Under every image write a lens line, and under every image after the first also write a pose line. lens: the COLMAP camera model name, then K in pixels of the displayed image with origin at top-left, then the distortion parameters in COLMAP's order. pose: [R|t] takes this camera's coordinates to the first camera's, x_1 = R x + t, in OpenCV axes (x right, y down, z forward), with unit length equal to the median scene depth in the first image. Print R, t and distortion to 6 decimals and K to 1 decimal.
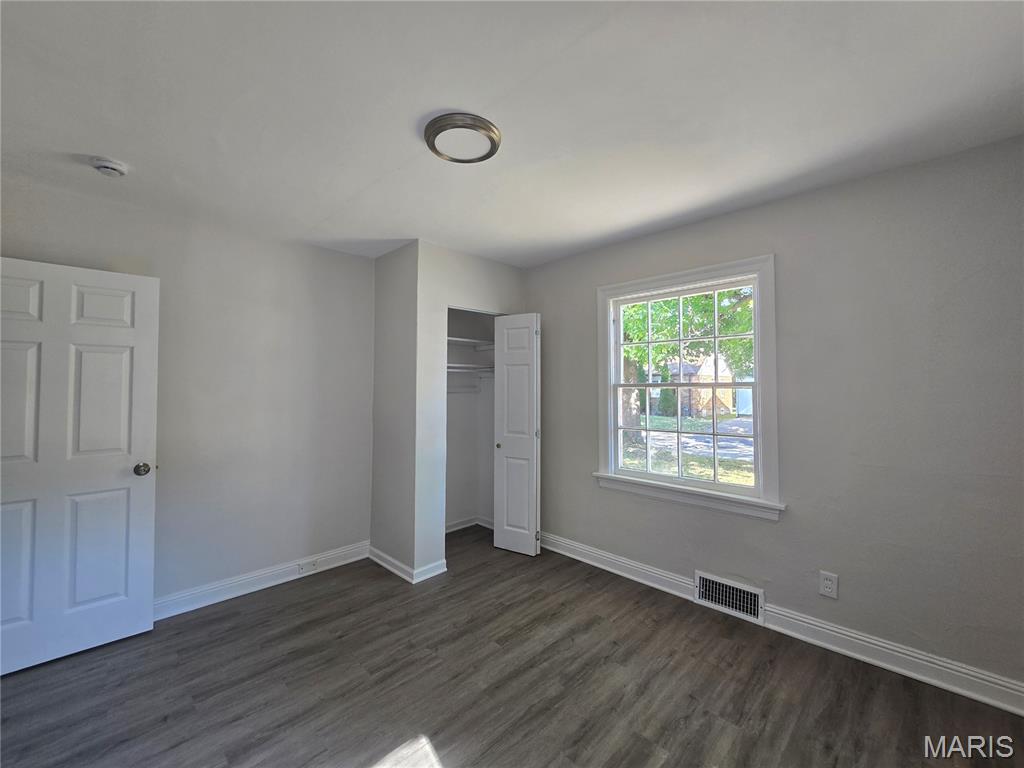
lens RADIAL K [[425.4, 0, 514.4], [0, 425.4, 375.4], [0, 0, 1]] dist [0.008429, 0.000395]
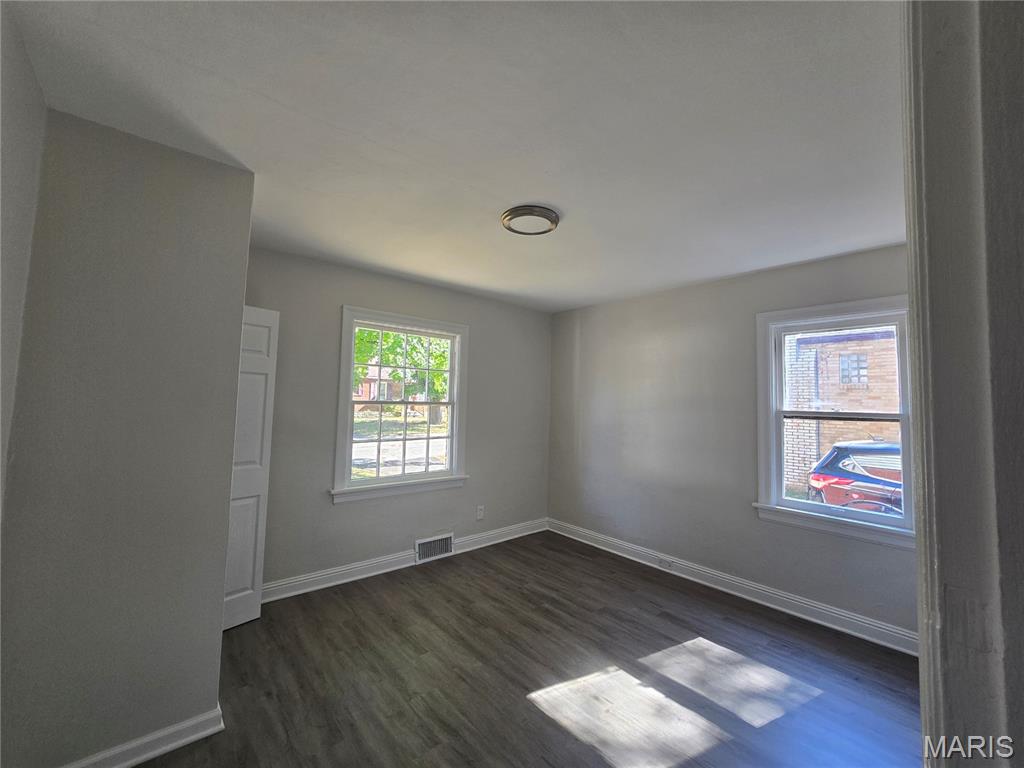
lens RADIAL K [[425.4, 0, 514.4], [0, 425.4, 375.4], [0, 0, 1]] dist [0.008429, 0.000395]
pose [[0.062265, 0.068546, 0.995703, -1.063005], [-0.052650, 0.996475, -0.065307, 0.007065], [-0.996670, -0.048358, 0.065654, 0.712898]]
